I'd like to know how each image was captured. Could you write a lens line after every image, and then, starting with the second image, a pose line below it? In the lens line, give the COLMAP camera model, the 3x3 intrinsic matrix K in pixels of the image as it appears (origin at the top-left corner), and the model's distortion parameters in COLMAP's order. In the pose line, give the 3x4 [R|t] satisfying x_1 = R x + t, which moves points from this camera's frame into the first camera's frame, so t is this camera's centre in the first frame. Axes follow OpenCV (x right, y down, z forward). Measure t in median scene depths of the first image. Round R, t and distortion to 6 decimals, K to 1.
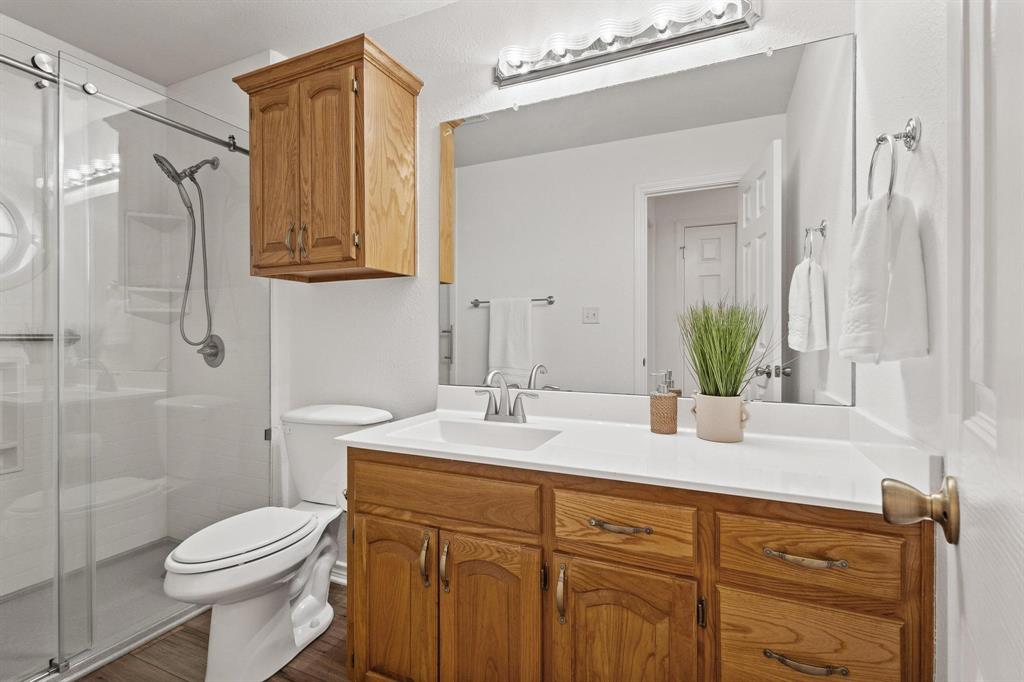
lens RADIAL K [[465.8, 0, 513.9], [0, 465.8, 337.4], [0, 0, 1]] dist [0.002848, 0.000450]
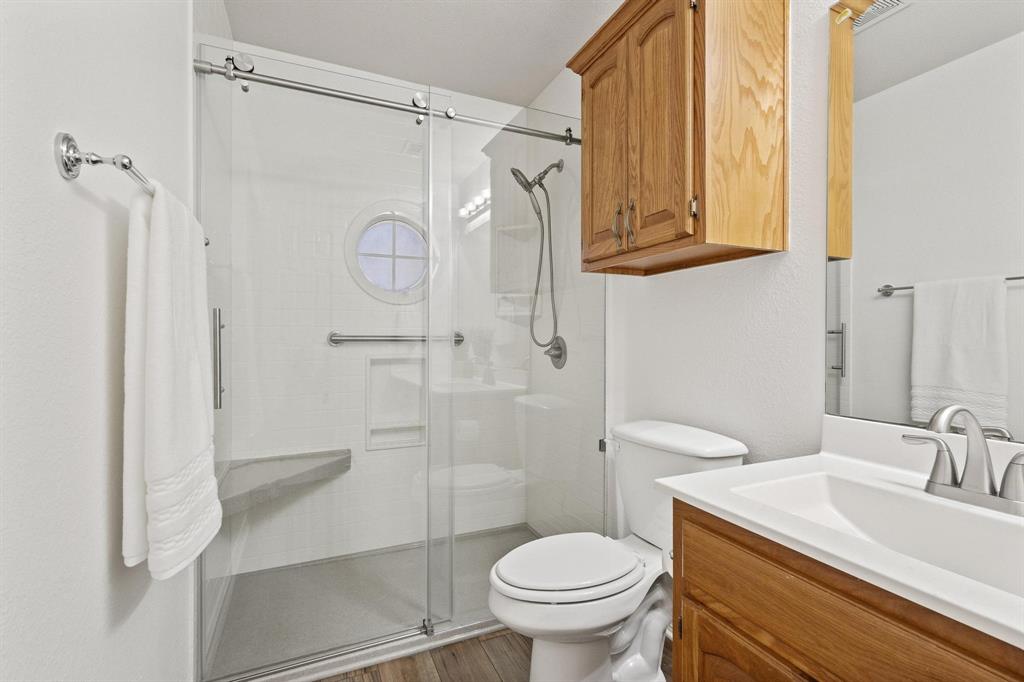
lens RADIAL K [[465.8, 0, 513.9], [0, 465.8, 337.4], [0, 0, 1]] dist [0.002848, 0.000450]
pose [[0.738619, 0.002120, -0.674120, -0.046567], [-0.004521, 0.999988, -0.001809, -0.001747], [0.674108, 0.004384, 0.738620, 0.242601]]
